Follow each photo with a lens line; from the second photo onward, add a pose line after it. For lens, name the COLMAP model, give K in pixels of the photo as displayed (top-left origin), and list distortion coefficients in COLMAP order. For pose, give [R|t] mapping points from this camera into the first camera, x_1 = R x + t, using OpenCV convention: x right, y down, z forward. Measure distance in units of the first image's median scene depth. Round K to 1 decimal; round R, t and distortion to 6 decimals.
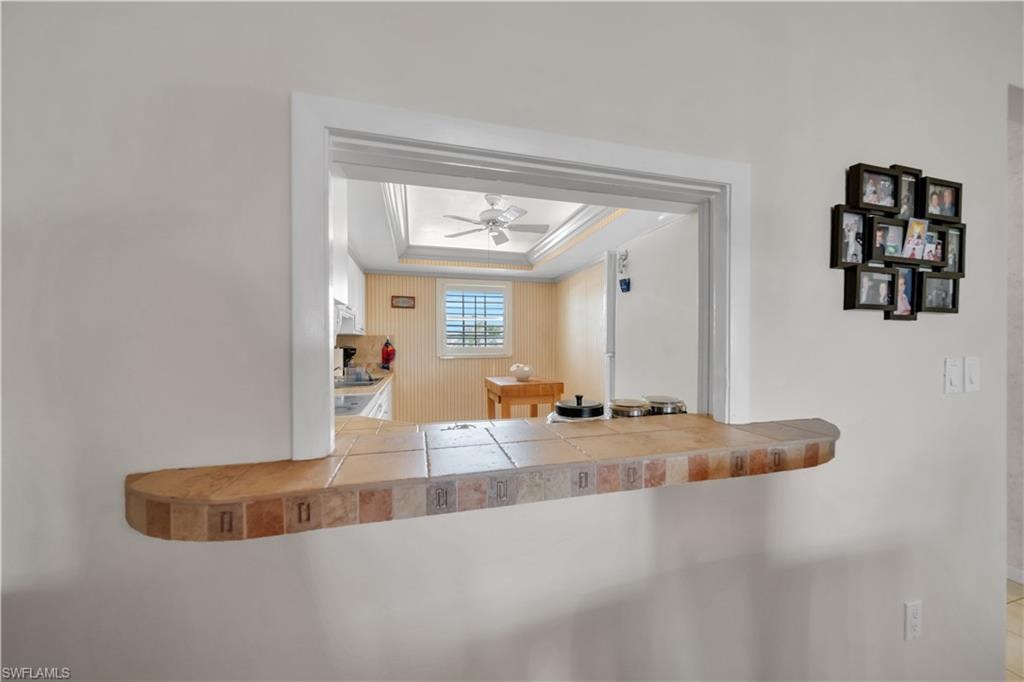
lens RADIAL K [[352.4, 0, 508.7], [0, 352.4, 347.5], [0, 0, 1]] dist [-0.000528, -0.000067]
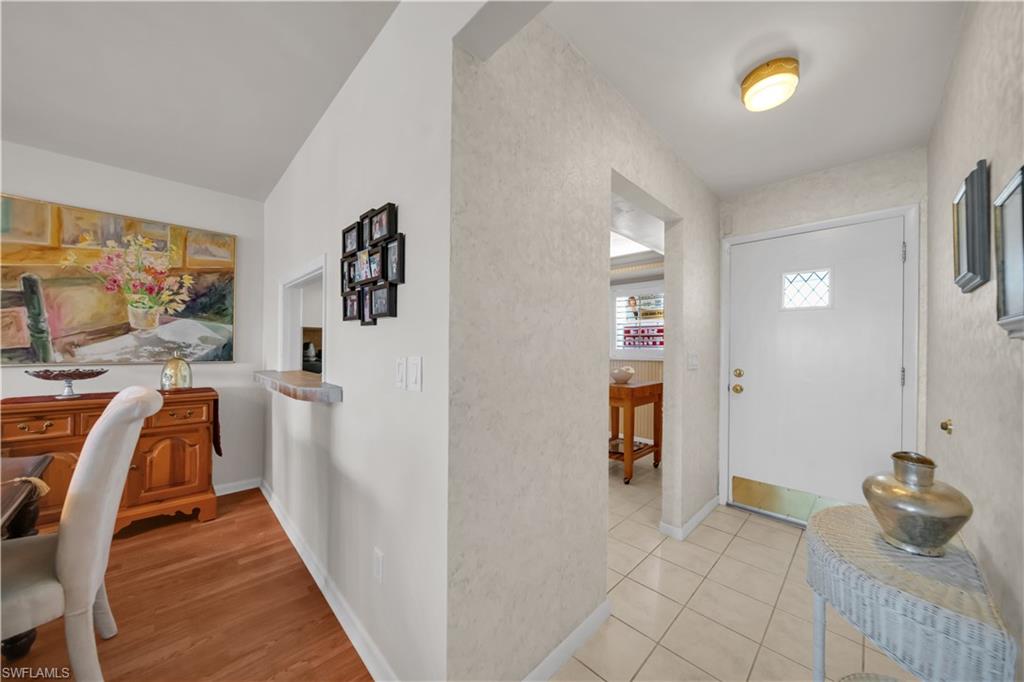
lens RADIAL K [[353.7, 0, 508.5], [0, 353.7, 346.8], [0, 0, 1]] dist [-0.004210, -0.000609]
pose [[0.499593, 0.020414, -0.866020, 2.596940], [-0.027880, 0.999583, 0.007479, -0.022041], [0.865812, 0.020408, 0.499954, 0.802444]]
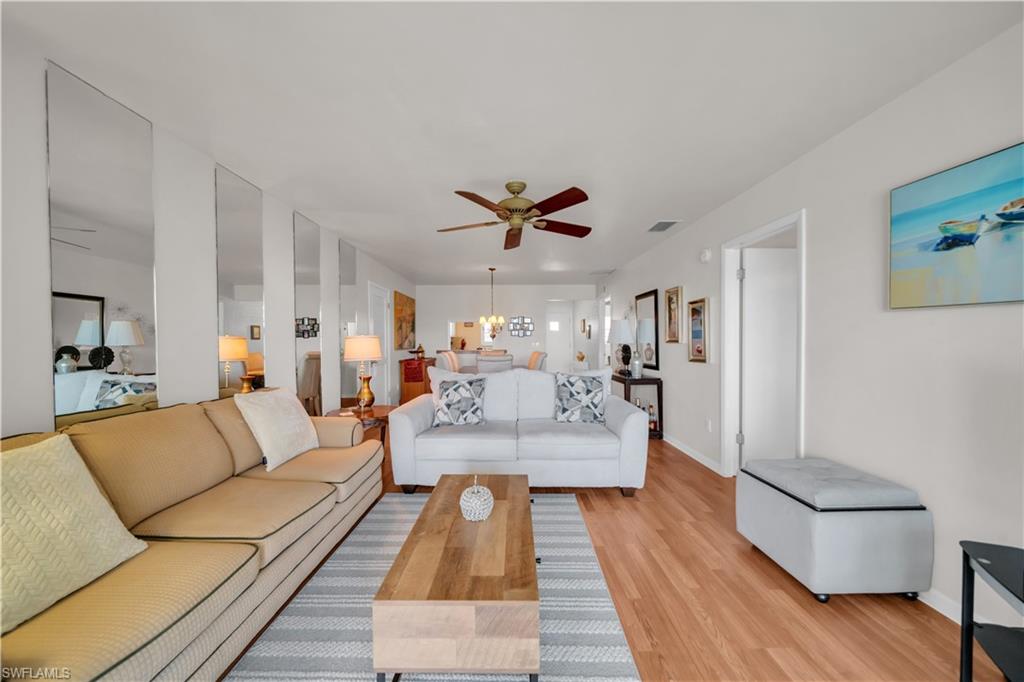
lens RADIAL K [[353.7, 0, 515.0], [0, 353.7, 342.1], [0, 0, 1]] dist [-0.004210, -0.000609]
pose [[0.973722, 0.004435, -0.227699, 2.732874], [-0.005999, 0.999963, -0.006179, 0.077732], [0.227663, 0.007382, 0.973712, -6.421139]]
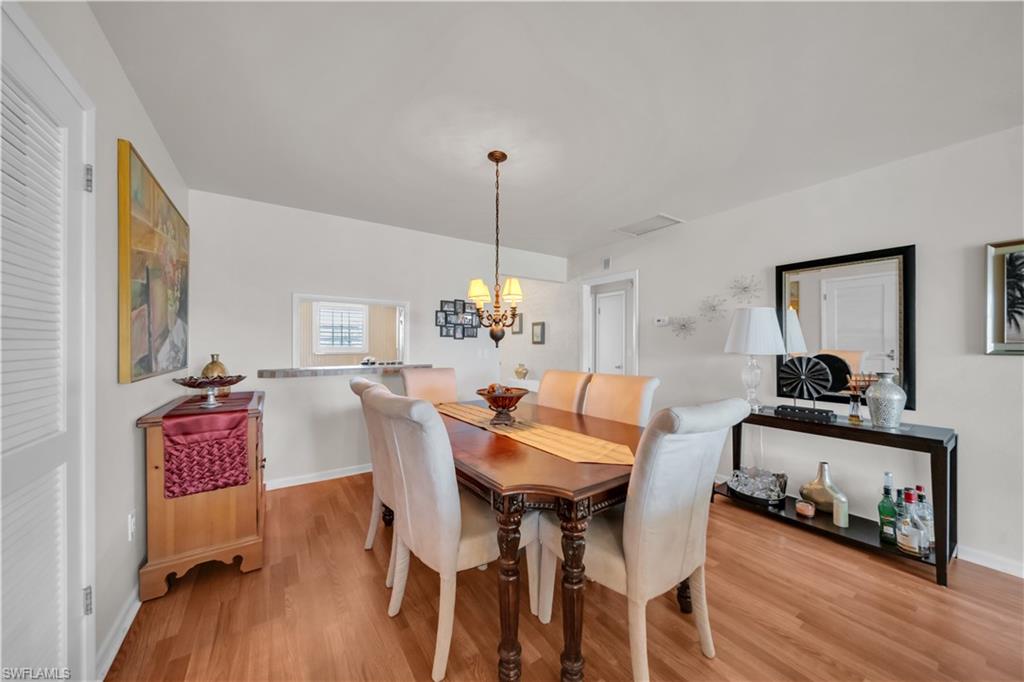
lens RADIAL K [[353.7, 0, 509.5], [0, 353.7, 345.1], [0, 0, 1]] dist [-0.004210, -0.000609]
pose [[0.944009, 0.012074, 0.329699, 0.371968], [-0.007800, 0.999868, -0.014284, 0.037047], [-0.329828, 0.010912, 0.943978, -2.862313]]
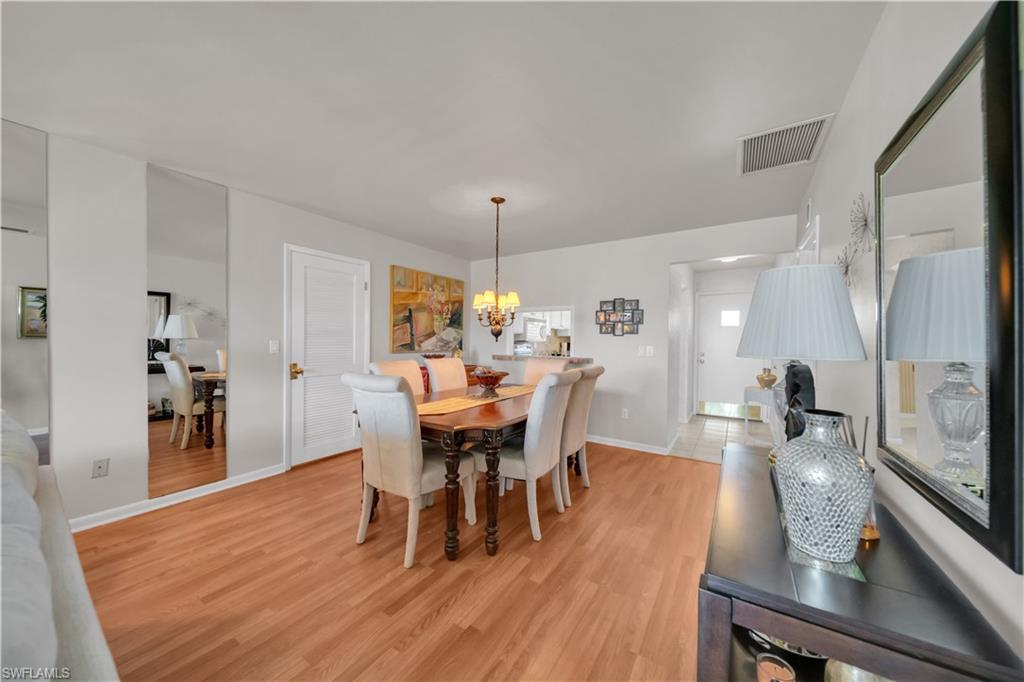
lens RADIAL K [[353.7, 0, 511.7], [0, 353.7, 341.5], [0, 0, 1]] dist [-0.004210, -0.000609]
pose [[0.675983, 0.022790, -0.736565, 3.327197], [-0.028986, 0.999570, 0.004326, 0.003152], [0.736347, 0.018425, 0.676353, -2.689347]]
